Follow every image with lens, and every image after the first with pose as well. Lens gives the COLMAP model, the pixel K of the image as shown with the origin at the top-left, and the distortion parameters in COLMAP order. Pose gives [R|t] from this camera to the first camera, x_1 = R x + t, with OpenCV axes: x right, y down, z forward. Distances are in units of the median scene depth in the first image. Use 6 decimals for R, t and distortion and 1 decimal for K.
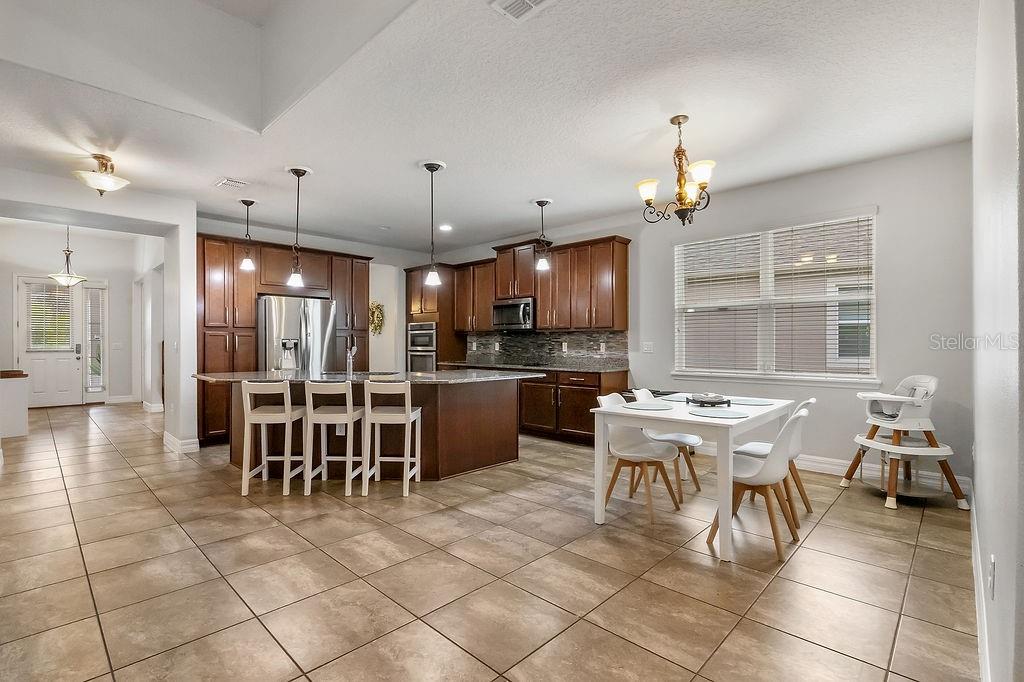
lens RADIAL K [[474.3, 0, 496.1], [0, 474.3, 343.2], [0, 0, 1]] dist [-0.016987, 0.001402]
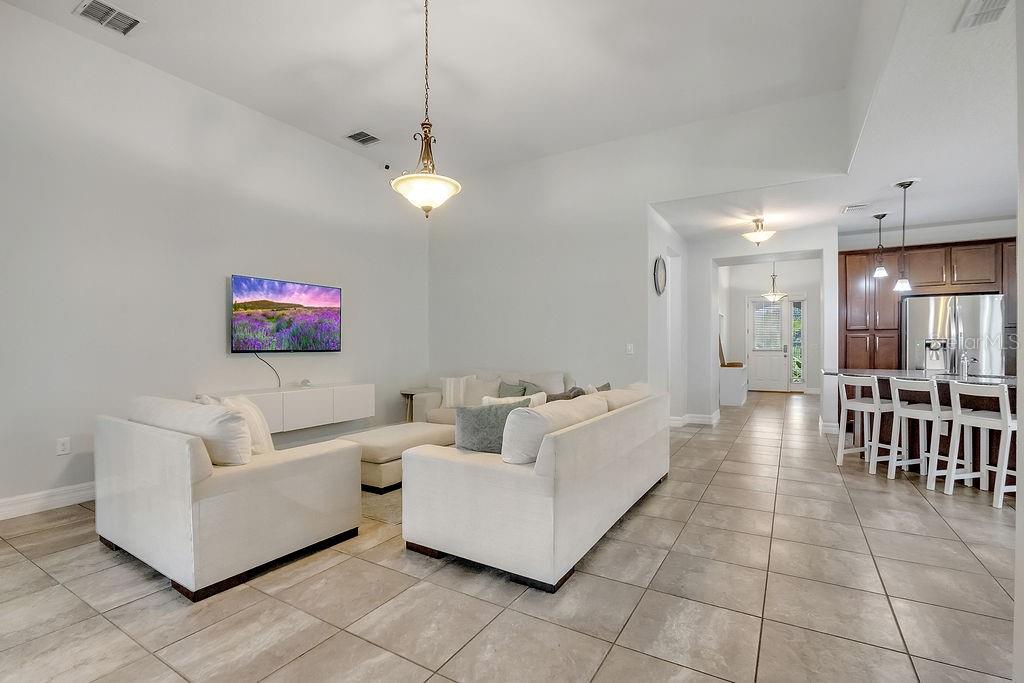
lens RADIAL K [[476.7, 0, 506.3], [0, 476.7, 346.8], [0, 0, 1]] dist [-0.011929, 0.000095]
pose [[0.241915, 0.001770, -0.970296, 0.300292], [0.004612, 0.999985, 0.002974, -0.000686], [0.970286, -0.005194, 0.241903, -0.102783]]
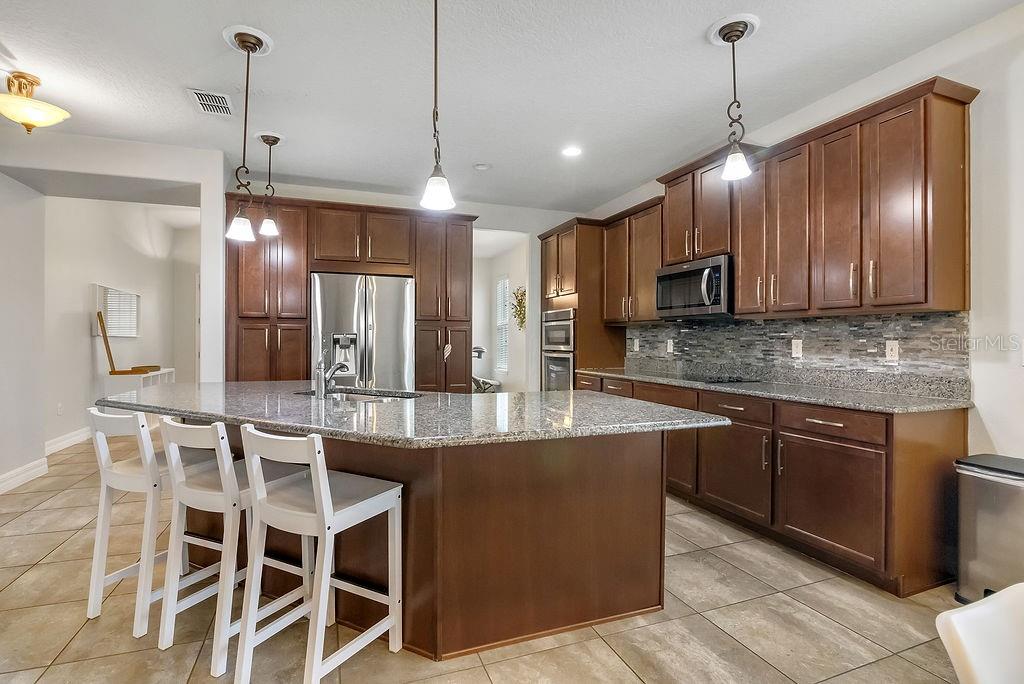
lens RADIAL K [[476.7, 0, 504.4], [0, 476.7, 340.9], [0, 0, 1]] dist [-0.011929, 0.000095]
pose [[0.908398, 0.002616, -0.418098, 0.080538], [-0.001979, 0.999996, 0.001958, -0.000225], [0.418102, -0.000951, 0.908400, 0.452438]]
